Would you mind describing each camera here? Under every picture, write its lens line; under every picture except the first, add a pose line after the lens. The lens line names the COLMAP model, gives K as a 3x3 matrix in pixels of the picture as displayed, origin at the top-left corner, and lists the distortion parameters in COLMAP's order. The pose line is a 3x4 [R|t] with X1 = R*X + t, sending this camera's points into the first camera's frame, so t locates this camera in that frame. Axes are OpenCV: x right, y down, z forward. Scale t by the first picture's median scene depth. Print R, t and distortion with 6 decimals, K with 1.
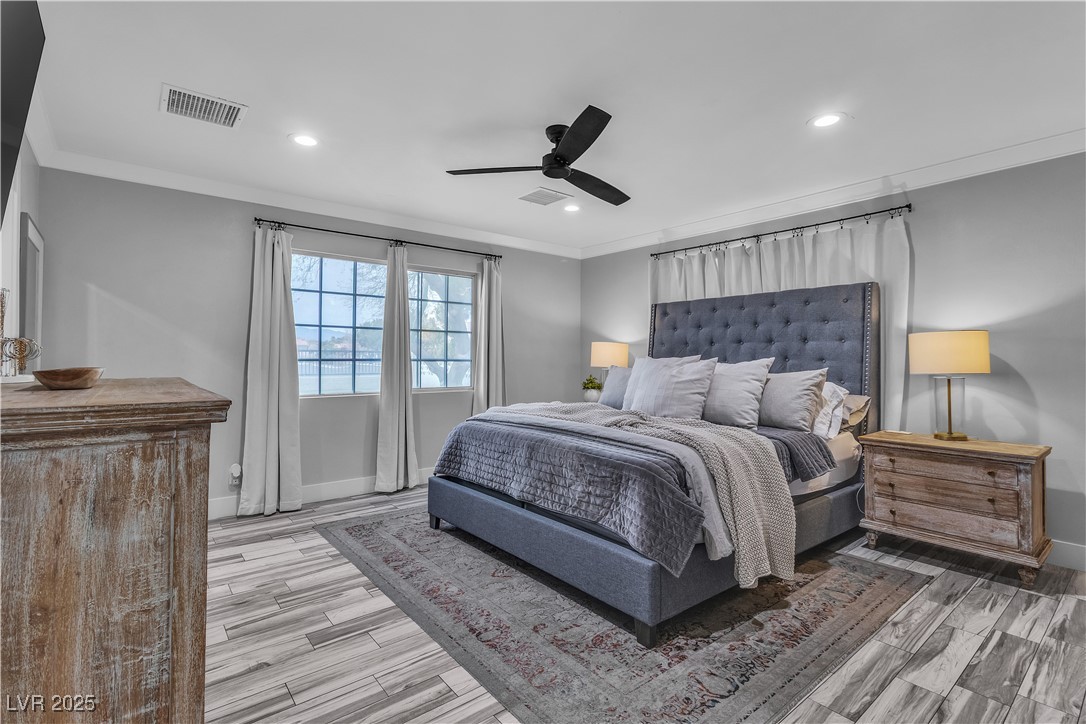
lens RADIAL K [[511.3, 0, 548.2], [0, 511.3, 357.7], [0, 0, 1]] dist [-0.001080, -0.000328]
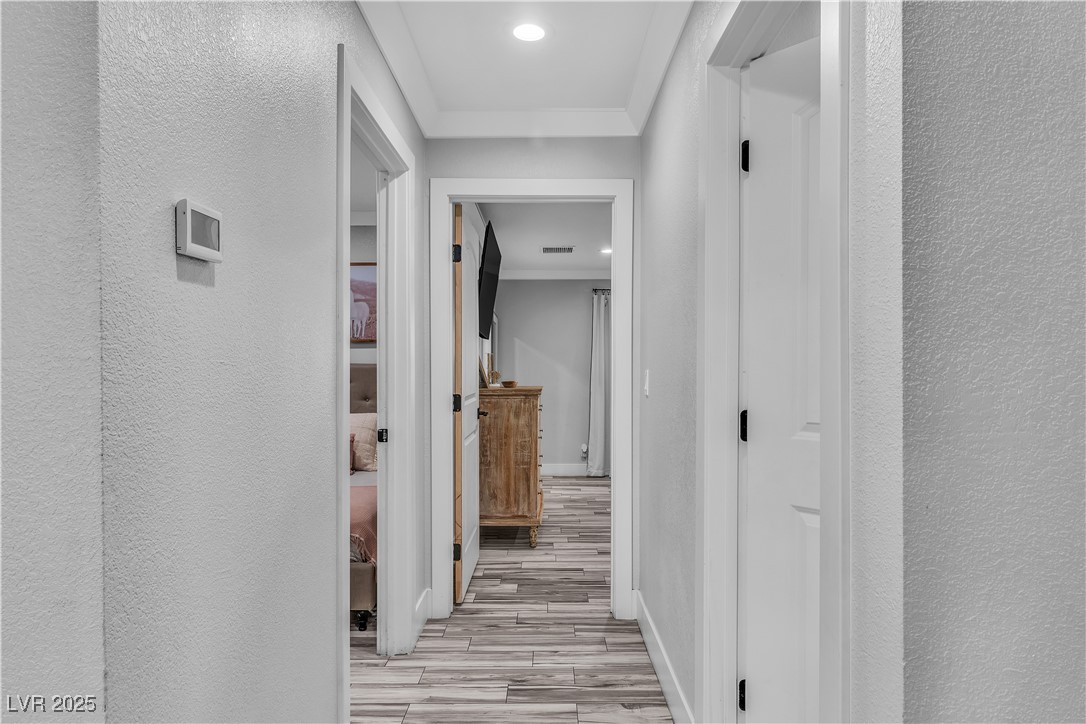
lens RADIAL K [[655.0, 0, 543.0], [0, 655.0, 362.0], [0, 0, 1]] dist [-0.001178, -0.000004]
pose [[0.768165, -0.020437, -0.639925, 2.563081], [0.006804, 0.999695, -0.023760, -0.000650], [0.640215, 0.013898, 0.768070, -2.795507]]
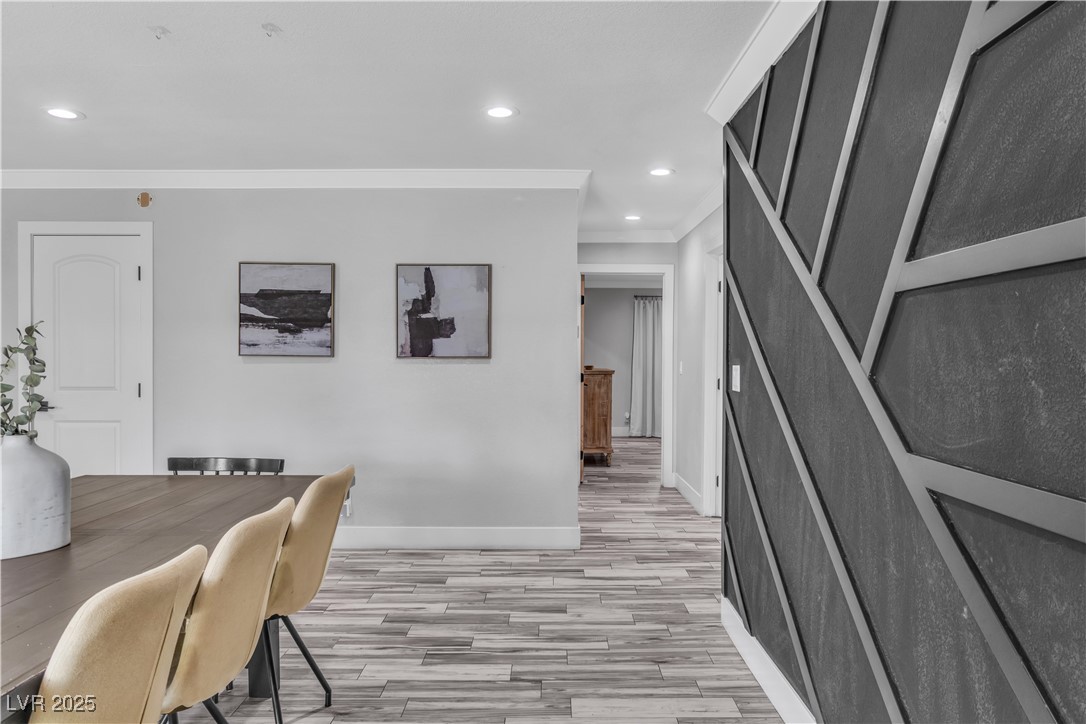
lens RADIAL K [[746.2, 0, 543.0], [0, 746.2, 362.0], [0, 0, 1]] dist [-0.003737, -0.000893]
pose [[0.764735, -0.001699, -0.644343, 4.735398], [0.005623, 0.999976, 0.004036, -0.066257], [0.644320, -0.006710, 0.764726, -6.751551]]
